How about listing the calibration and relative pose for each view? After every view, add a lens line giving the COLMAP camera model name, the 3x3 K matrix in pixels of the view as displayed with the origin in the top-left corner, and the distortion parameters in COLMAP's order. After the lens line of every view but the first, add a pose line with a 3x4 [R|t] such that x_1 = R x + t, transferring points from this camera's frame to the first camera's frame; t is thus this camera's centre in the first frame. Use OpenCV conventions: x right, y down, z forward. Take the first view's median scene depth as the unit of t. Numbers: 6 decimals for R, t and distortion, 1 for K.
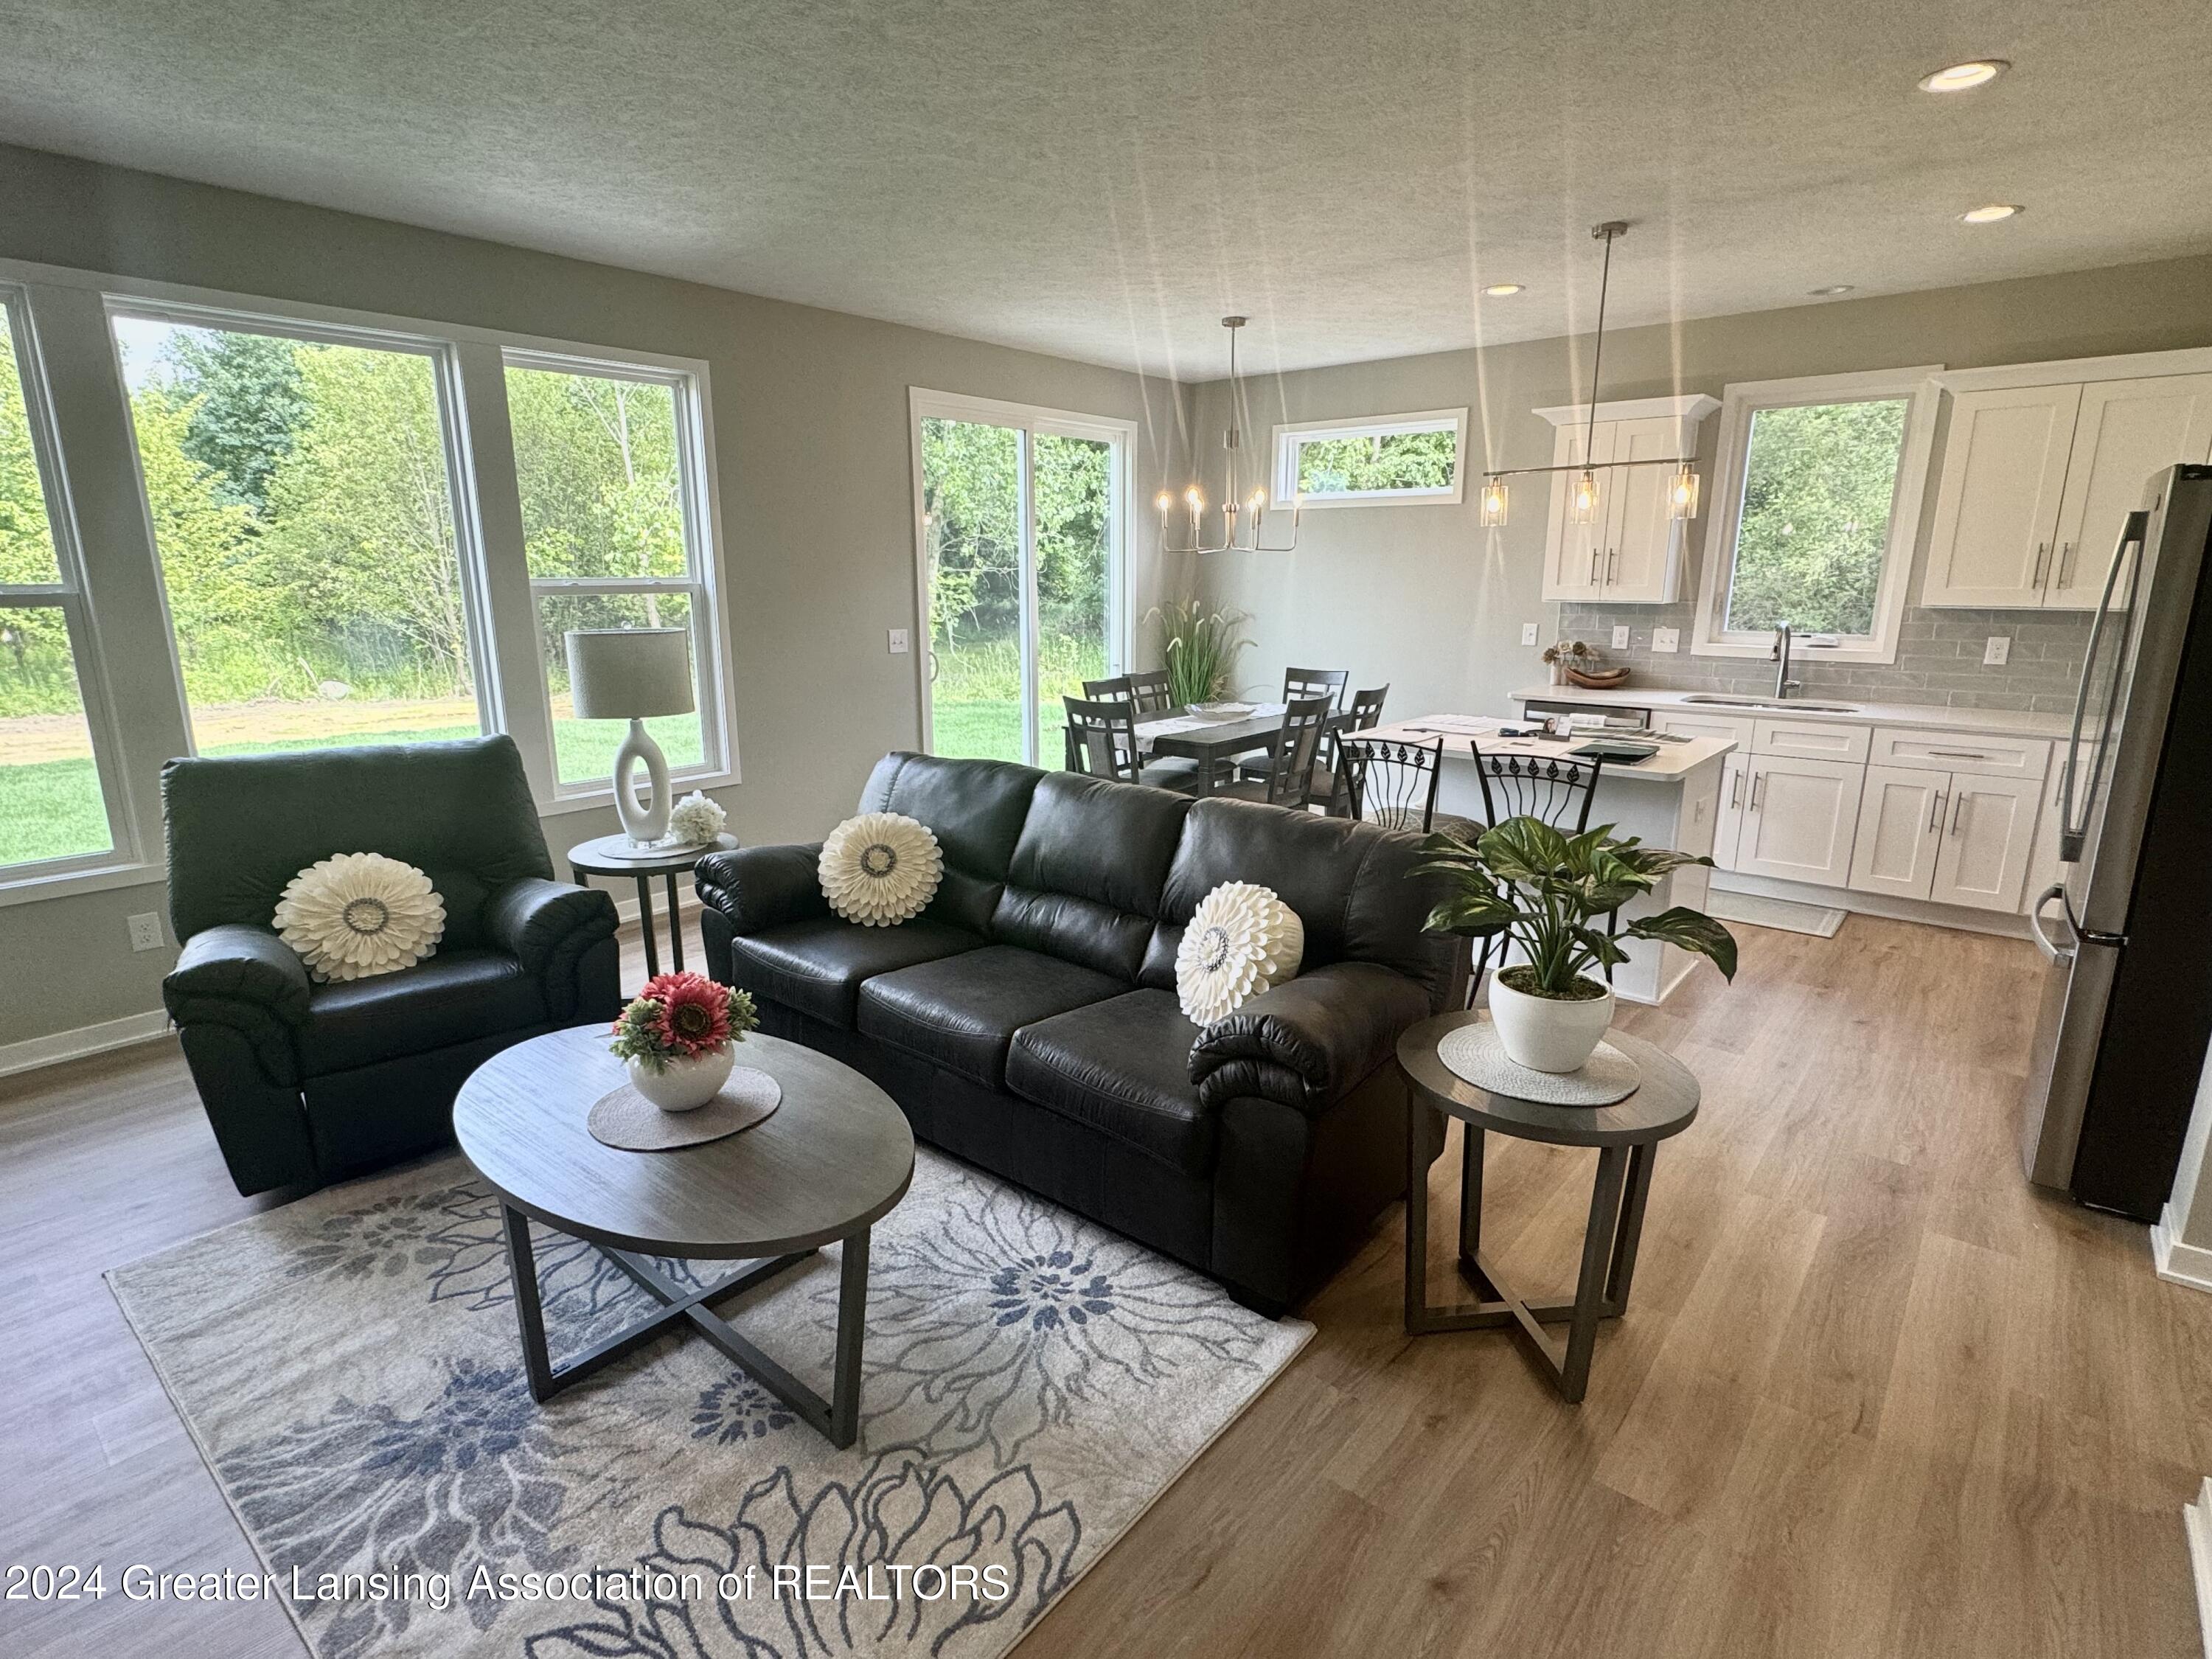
lens RADIAL K [[1120.3, 0, 1104.5], [0, 1120.3, 837.7], [0, 0, 1]] dist [0.000475, -0.000596]
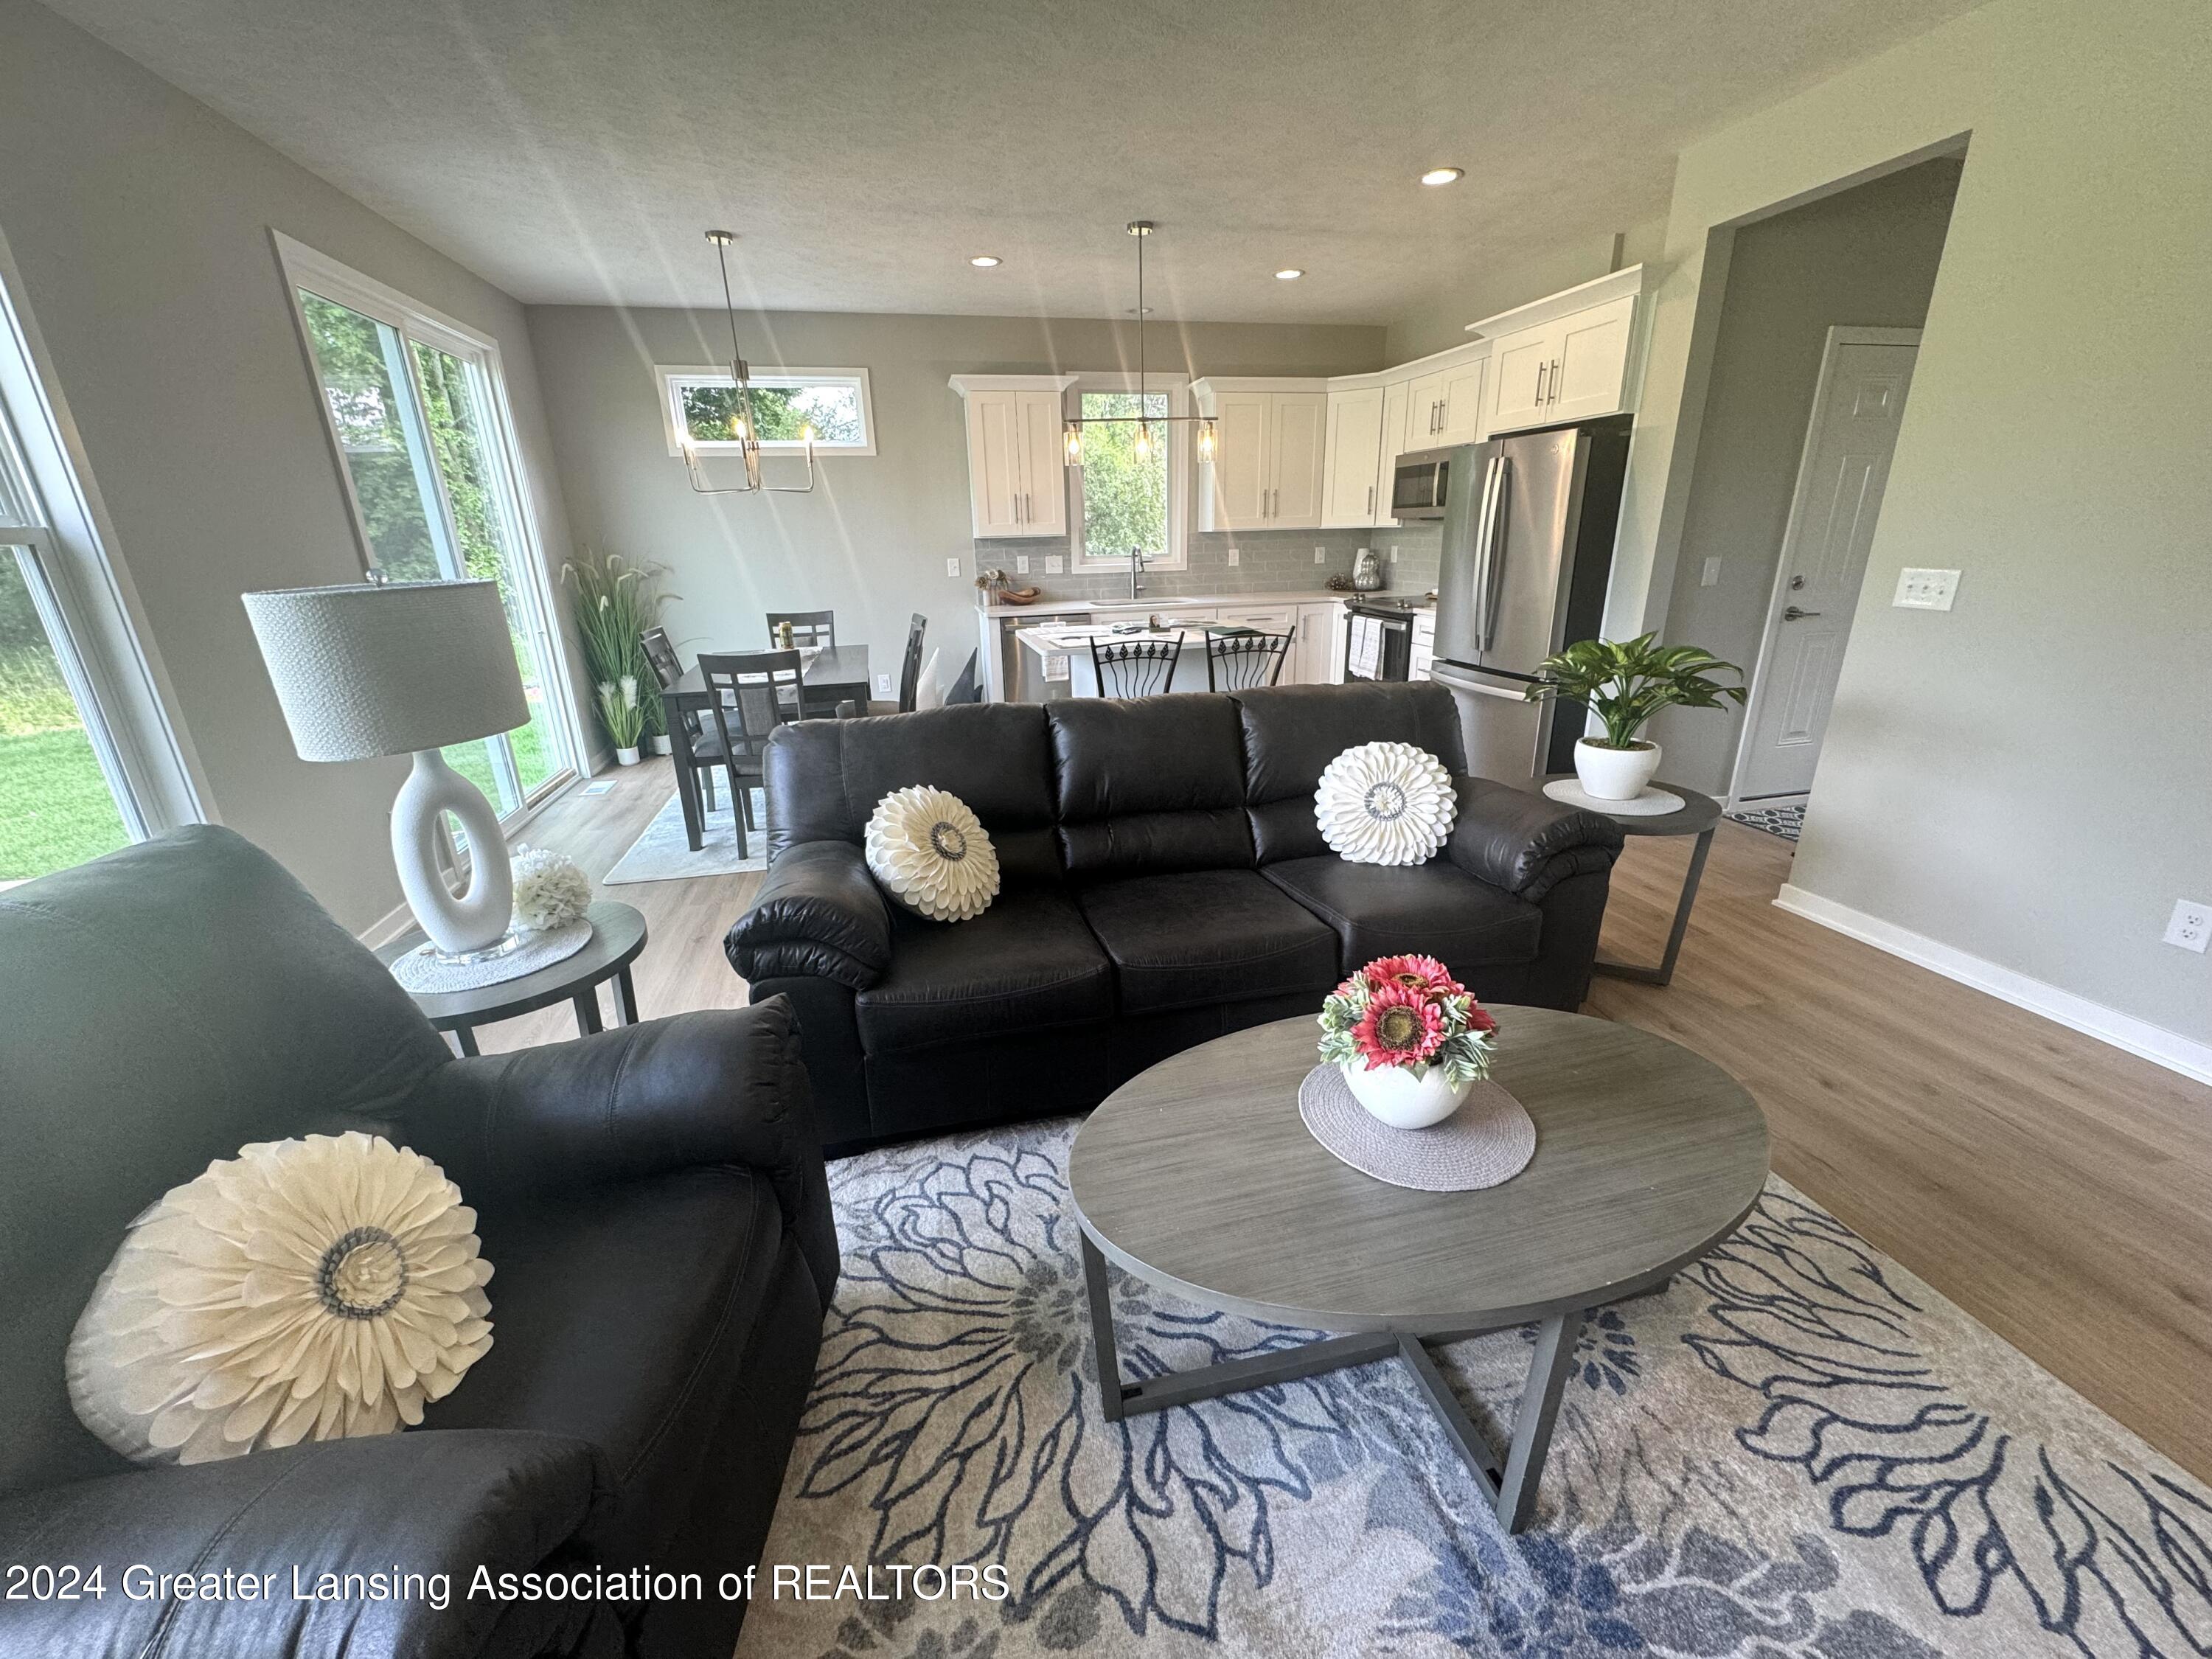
lens RADIAL K [[880.7, 0, 1106.0], [0, 880.7, 824.9], [0, 0, 1]] dist [-0.002312, 0.000390]
pose [[0.593886, -0.270977, 0.757542, -0.545068], [0.212229, 0.960988, 0.177371, -0.072423], [-0.776053, 0.055435, 0.628227, 0.442060]]
